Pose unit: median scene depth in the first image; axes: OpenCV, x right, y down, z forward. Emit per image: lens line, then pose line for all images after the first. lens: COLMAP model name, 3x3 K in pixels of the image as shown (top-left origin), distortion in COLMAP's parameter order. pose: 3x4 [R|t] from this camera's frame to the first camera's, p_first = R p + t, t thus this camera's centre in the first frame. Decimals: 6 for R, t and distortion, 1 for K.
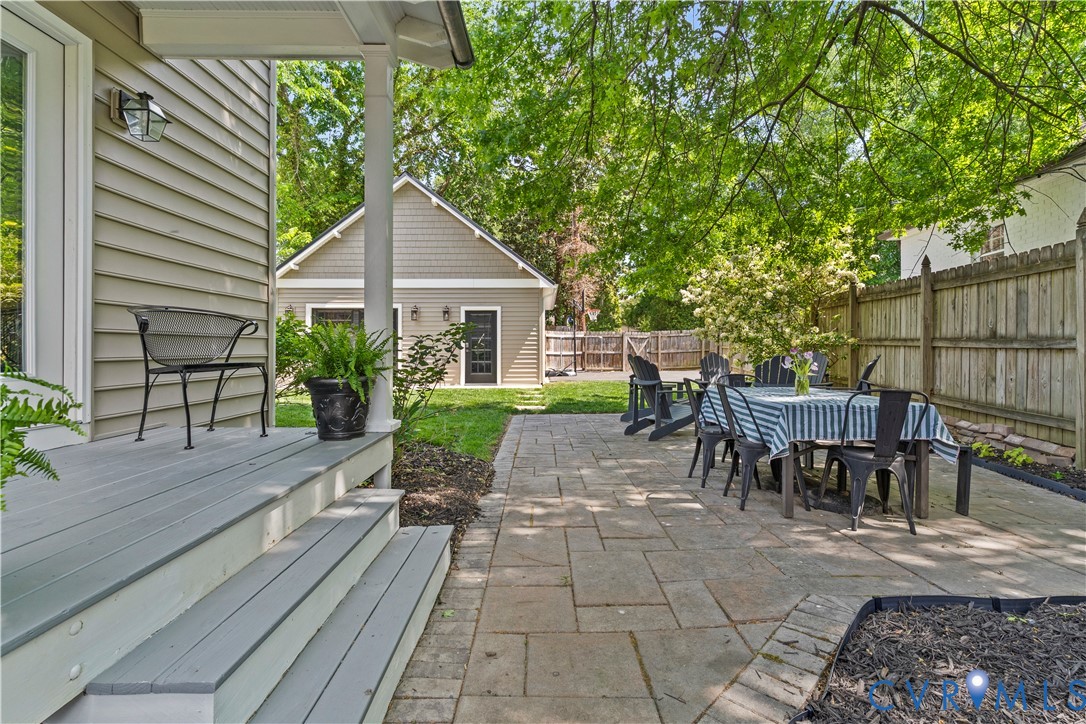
lens RADIAL K [[523.9, 0, 541.2], [0, 523.9, 349.4], [0, 0, 1]] dist [-0.005480, -0.000793]
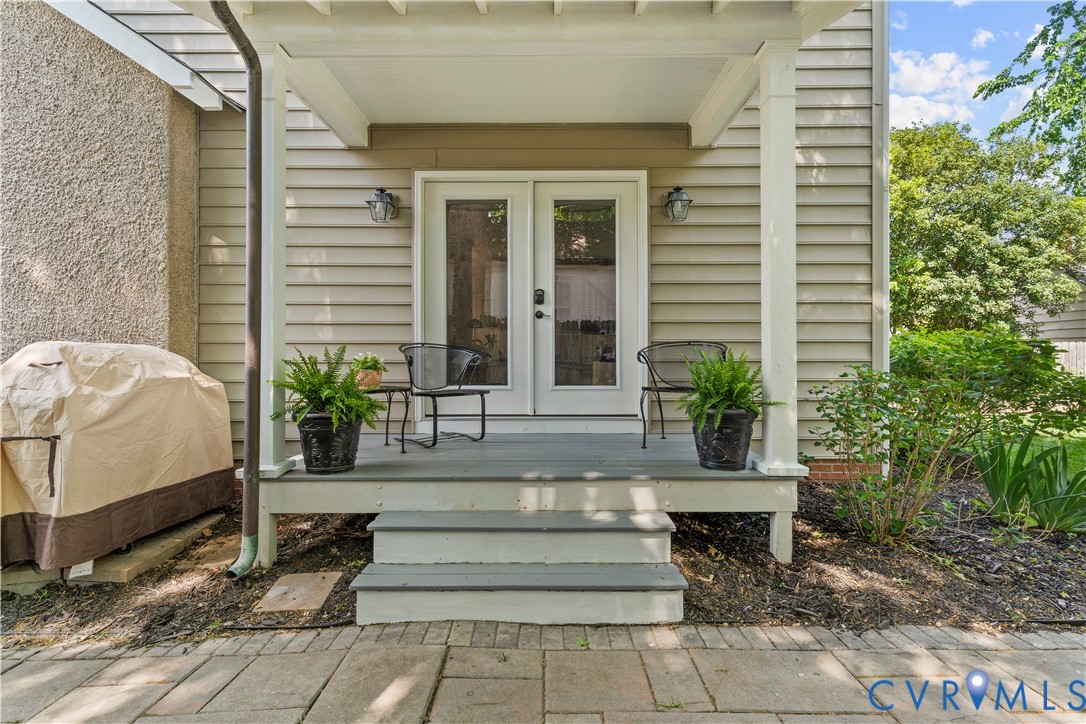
lens RADIAL K [[527.8, 0, 536.9], [0, 527.8, 347.3], [0, 0, 1]] dist [0.001703, 0.000497]
pose [[-0.002936, -0.017901, -0.999835, 0.130507], [-0.001423, 0.999839, -0.017897, -0.009023], [0.999995, 0.001370, -0.002961, 0.131469]]
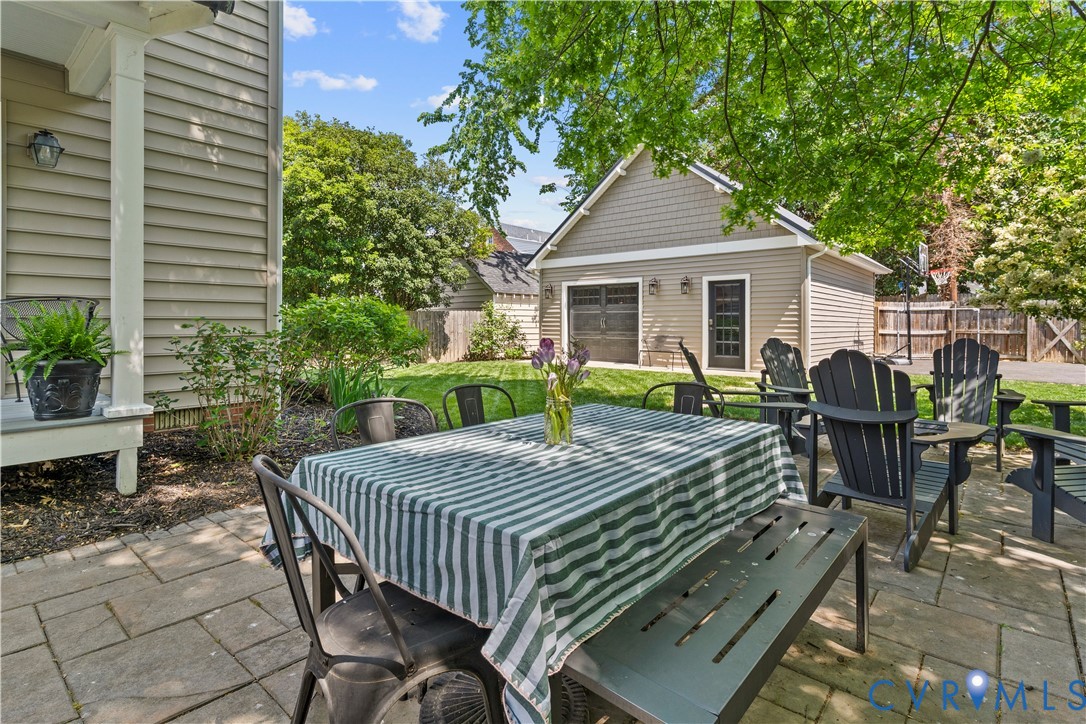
lens RADIAL K [[529.3, 0, 530.0], [0, 529.3, 322.8], [0, 0, 1]] dist [0.000083, 0.000788]
pose [[0.749453, 0.002145, -0.662054, 0.208151], [-0.003973, 0.999991, -0.001258, -0.004404], [0.662046, 0.003573, 0.749455, 0.169096]]
